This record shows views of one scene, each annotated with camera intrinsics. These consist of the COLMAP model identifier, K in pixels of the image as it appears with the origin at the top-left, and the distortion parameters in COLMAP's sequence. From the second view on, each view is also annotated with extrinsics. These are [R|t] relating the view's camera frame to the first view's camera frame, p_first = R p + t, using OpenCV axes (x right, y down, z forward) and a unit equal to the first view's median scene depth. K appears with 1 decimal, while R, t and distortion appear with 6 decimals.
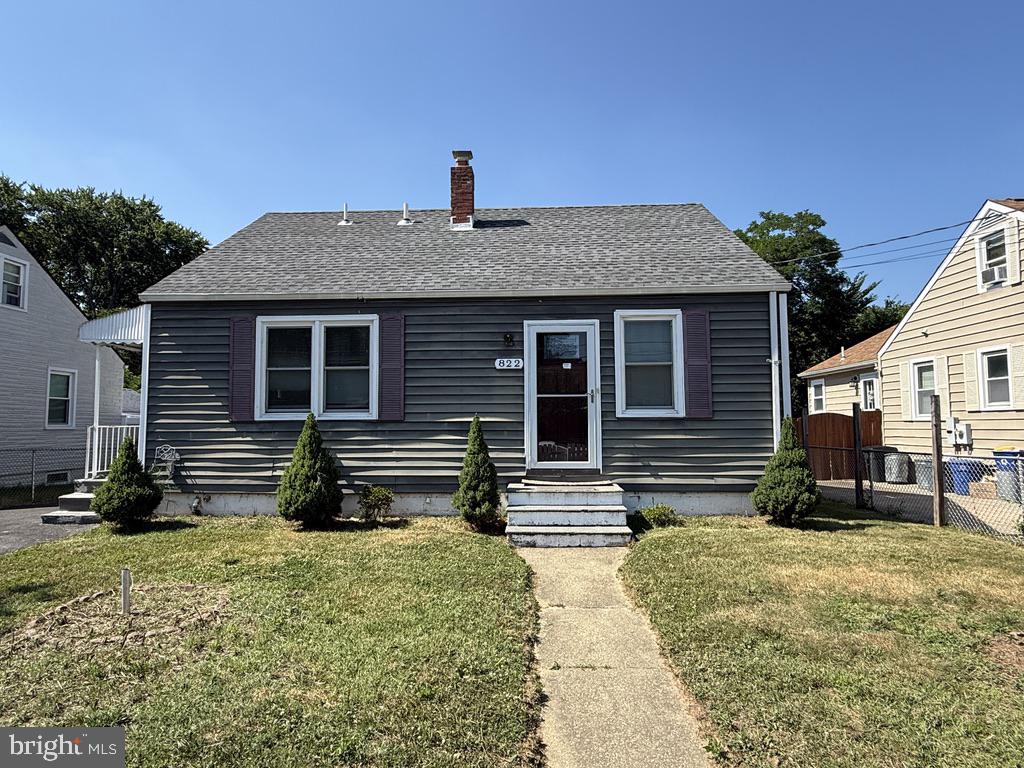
lens RADIAL K [[587.0, 0, 505.3], [0, 587.0, 383.8], [0, 0, 1]] dist [0.002309, 0.001394]
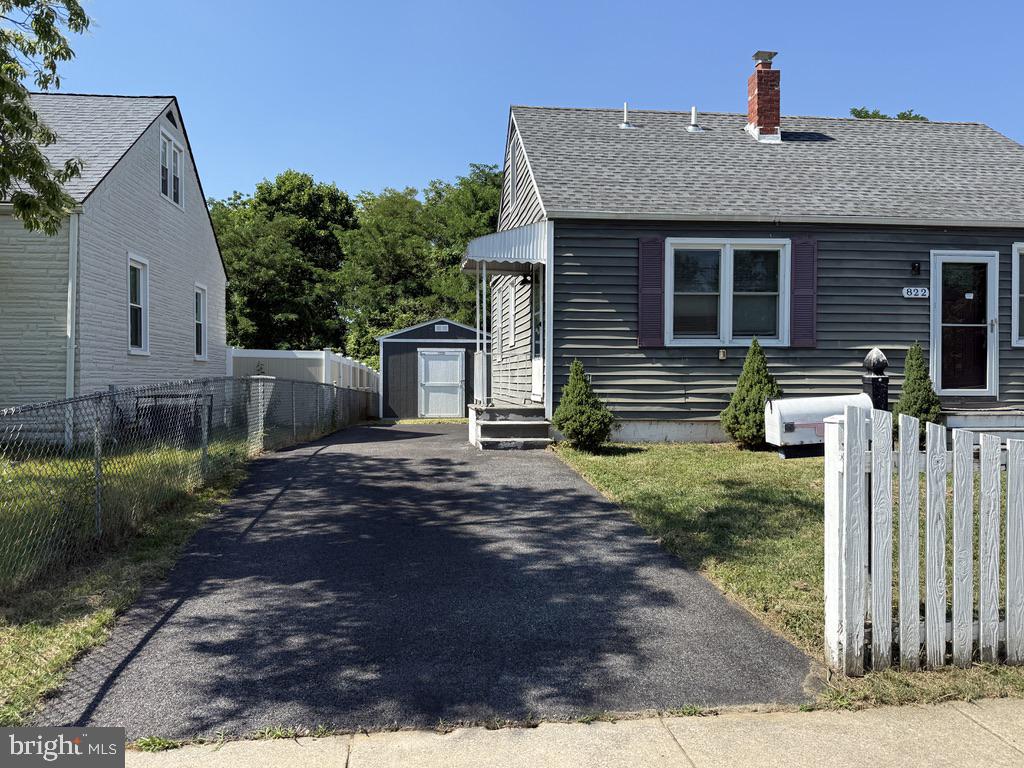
lens RADIAL K [[812.2, 0, 509.5], [0, 812.2, 391.5], [0, 0, 1]] dist [0.123255, -0.198427]
pose [[0.986520, 0.003889, 0.163592, -0.913833], [-0.018042, 0.996208, 0.085115, 0.026824], [-0.162640, -0.086919, 0.982850, -0.298676]]
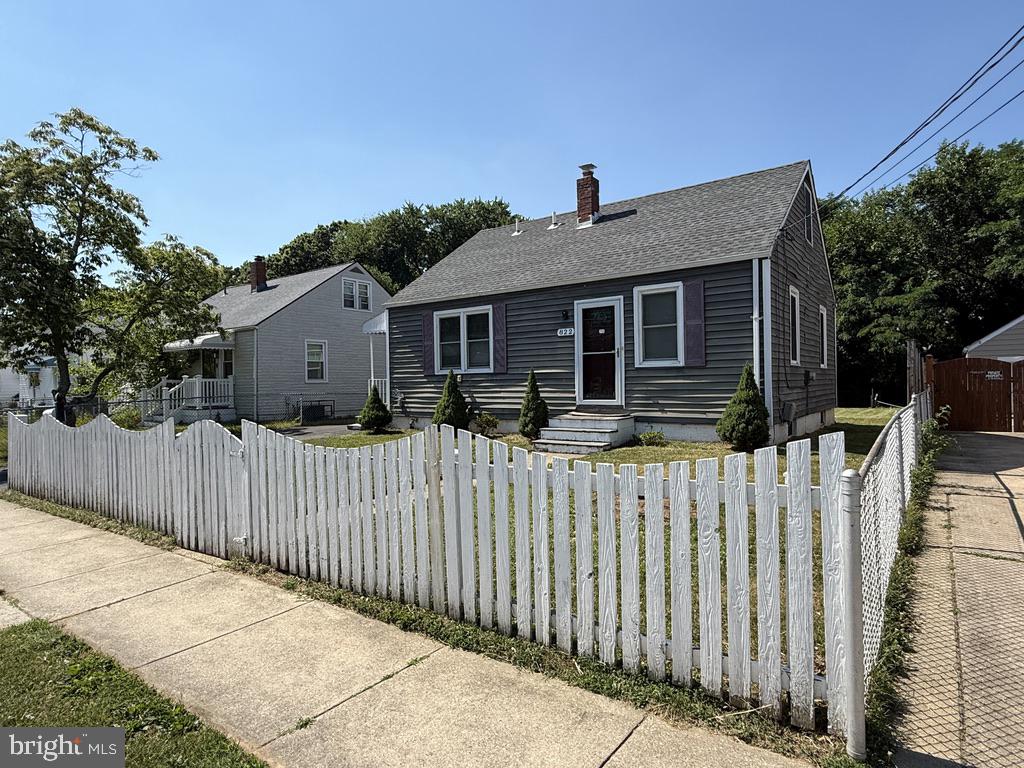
lens RADIAL K [[578.0, 0, 512.0], [0, 578.0, 384.0], [0, 0, 1]] dist [0.005047, 0.001230]
pose [[0.835521, -0.008479, -0.549394, 0.672126], [0.050579, 0.996823, 0.061535, -0.001232], [0.547126, -0.079202, 0.833295, -0.260659]]
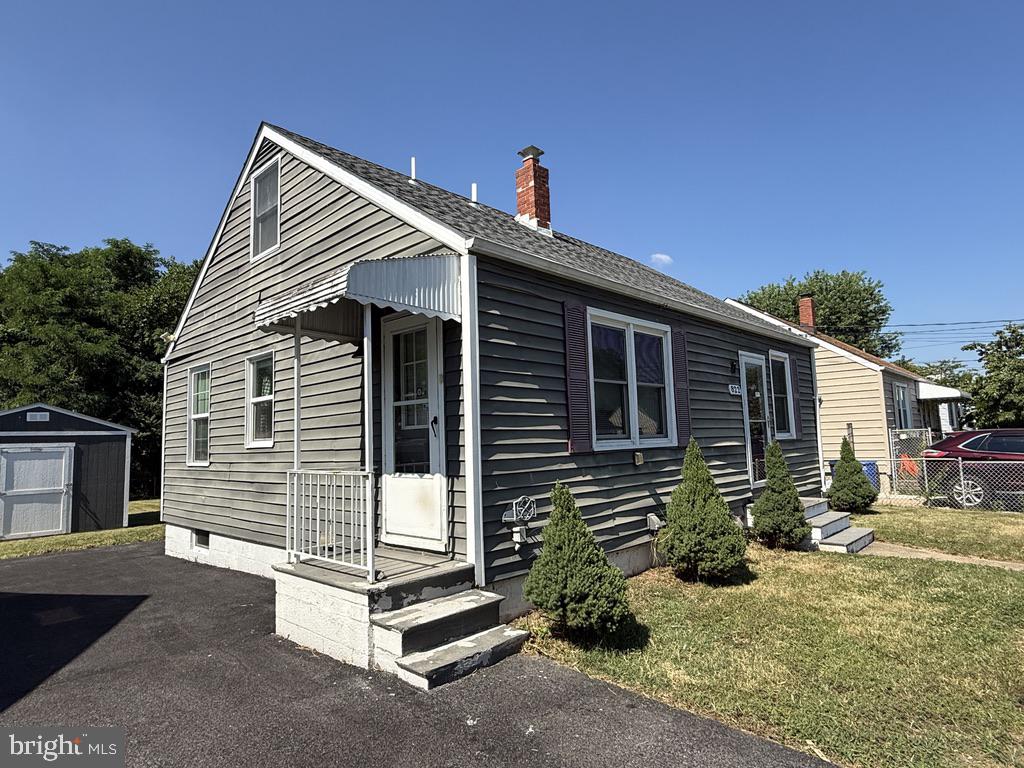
lens RADIAL K [[587.0, 0, 505.3], [0, 587.0, 383.8], [0, 0, 1]] dist [0.002309, 0.001394]
pose [[0.659420, 0.058475, 0.749497, -1.048255], [-0.023660, 0.998091, -0.057053, 0.024342], [-0.751402, 0.019889, 0.659545, 0.616822]]
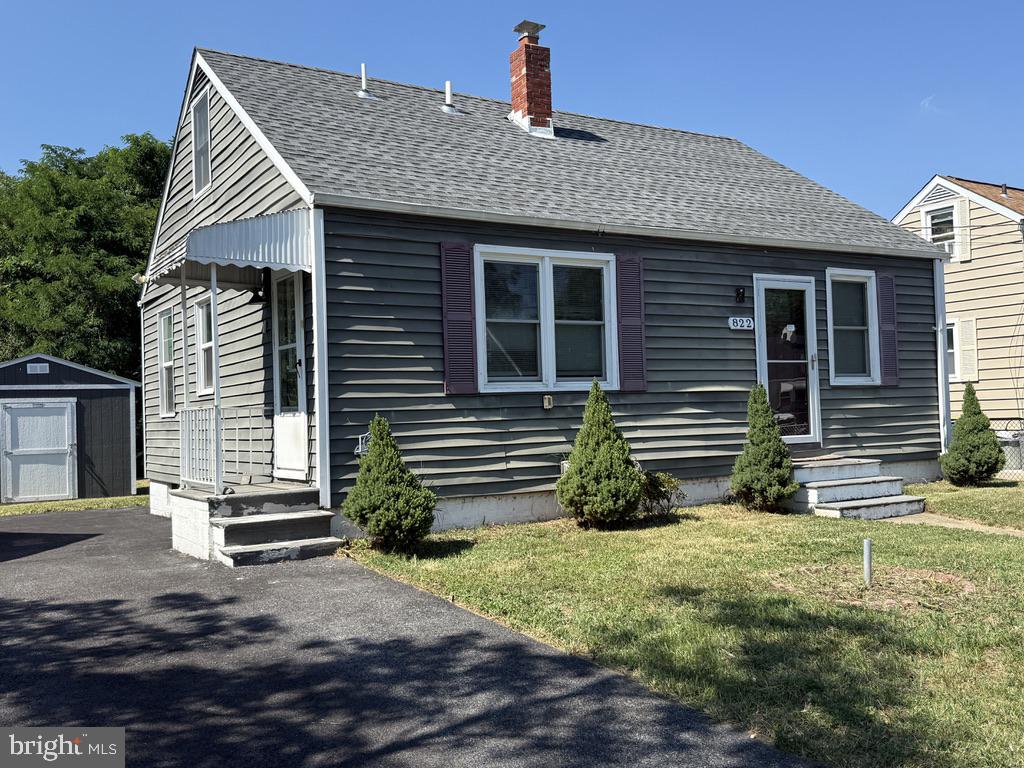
lens RADIAL K [[944.9, 0, 509.4], [0, 944.9, 387.2], [0, 0, 1]] dist [0.199543, -0.437287]
pose [[0.828941, -0.004543, 0.559318, -1.044094], [-0.011223, 0.999631, 0.024753, 0.027633], [-0.559224, -0.026796, 0.828584, 0.040028]]
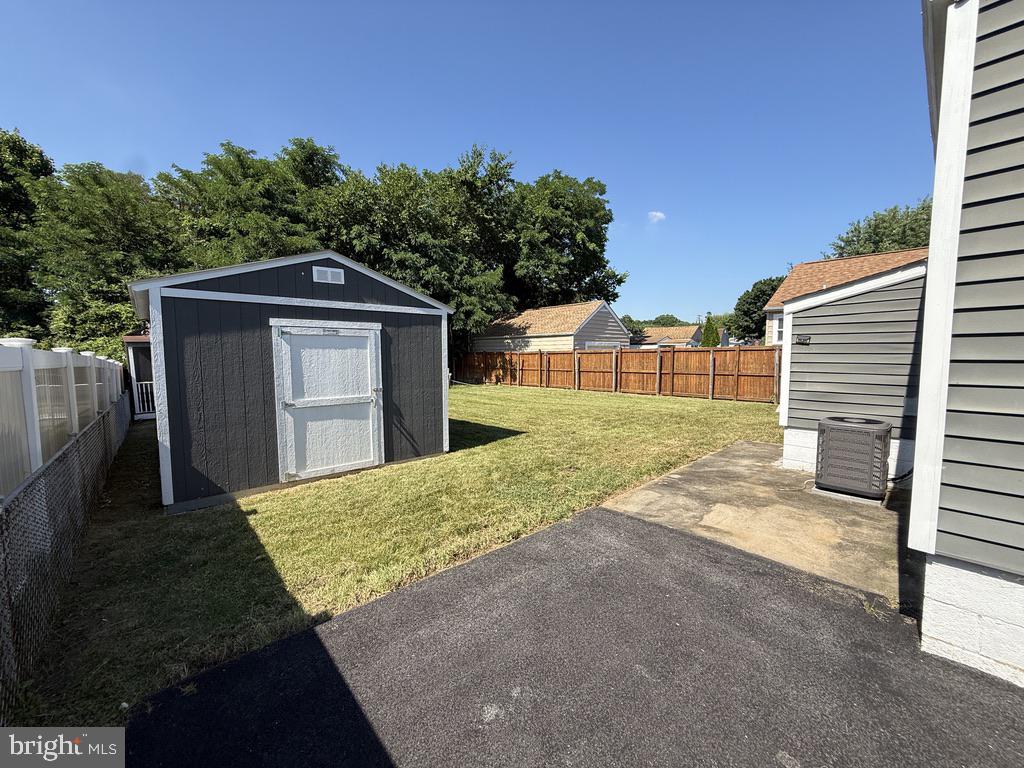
lens RADIAL K [[408.4, 0, 509.5], [0, 408.4, 383.5], [0, 0, 1]] dist [-0.000182, -0.000290]
pose [[0.700773, -0.053578, 0.711369, -0.949897], [-0.049048, 0.991197, 0.122971, 0.131259], [-0.711696, -0.121067, 0.691977, 1.981576]]
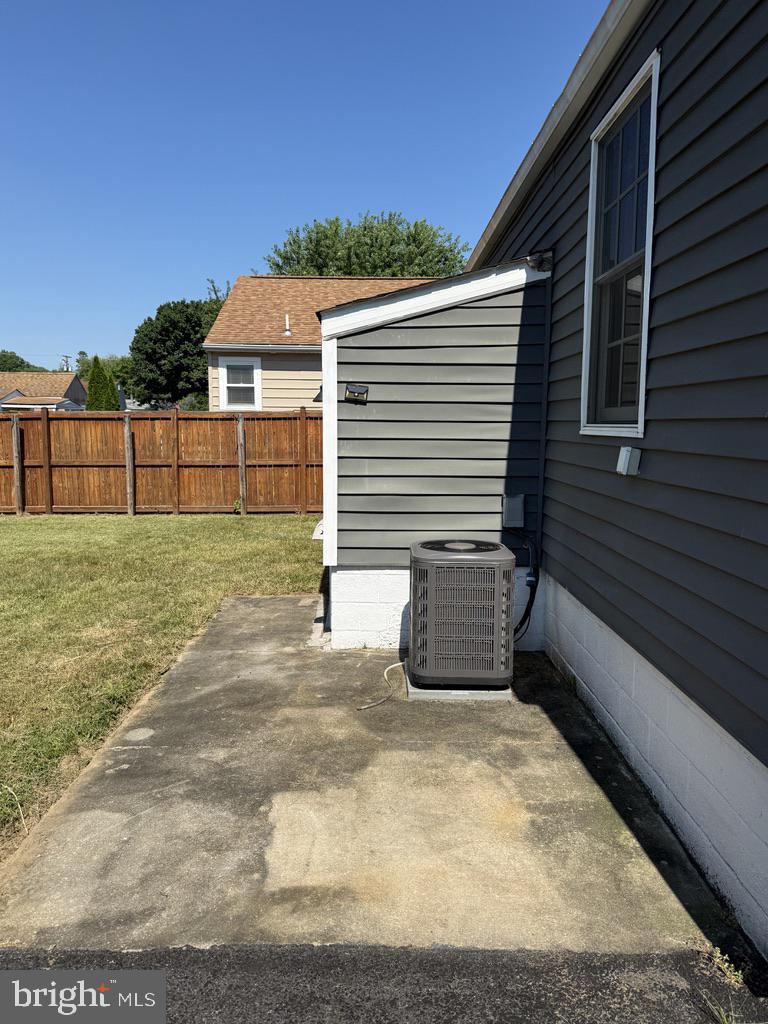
lens RADIAL K [[752.6, 0, 384.0], [0, 752.6, 512.0], [0, 0, 1]] dist [0.117073, -0.205727]
pose [[-0.043116, -0.110180, 0.992976, -0.767208], [-0.076219, 0.991367, 0.106691, 0.147626], [-0.996158, -0.071083, -0.051142, 2.110704]]
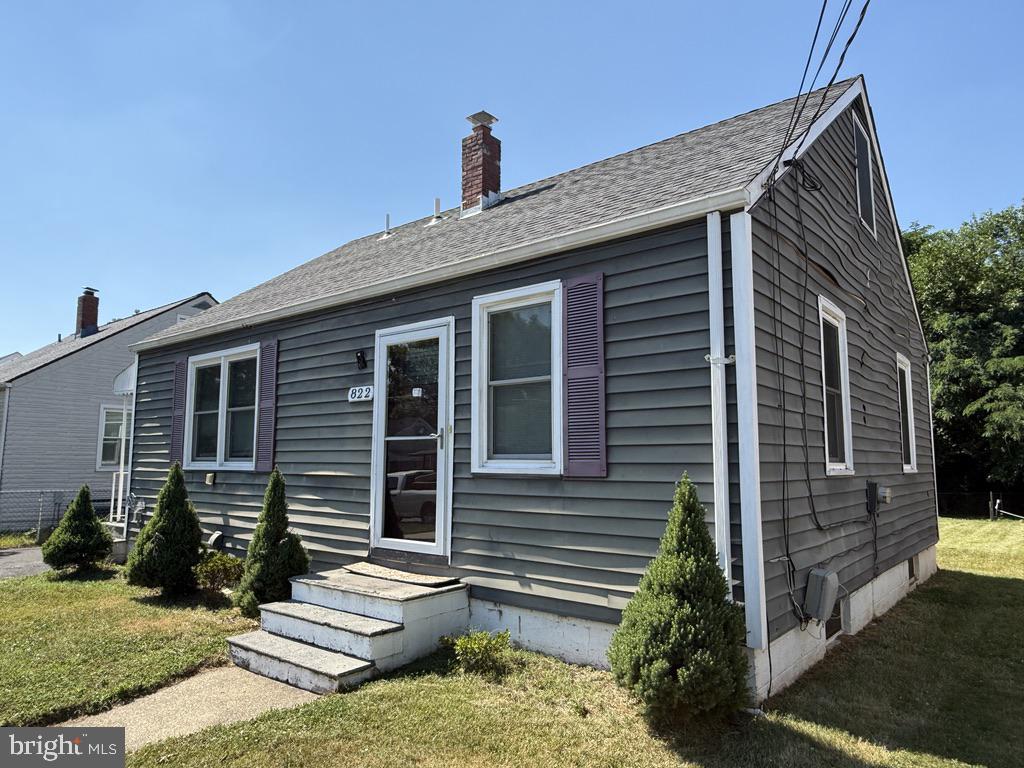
lens RADIAL K [[669.9, 0, 506.0], [0, 669.9, 388.5], [0, 0, 1]] dist [0.002264, -0.001640]
pose [[0.803685, -0.058067, -0.592215, 0.621846], [0.033387, 0.998060, -0.052552, 0.007720], [0.594118, 0.022463, 0.804065, 0.457270]]
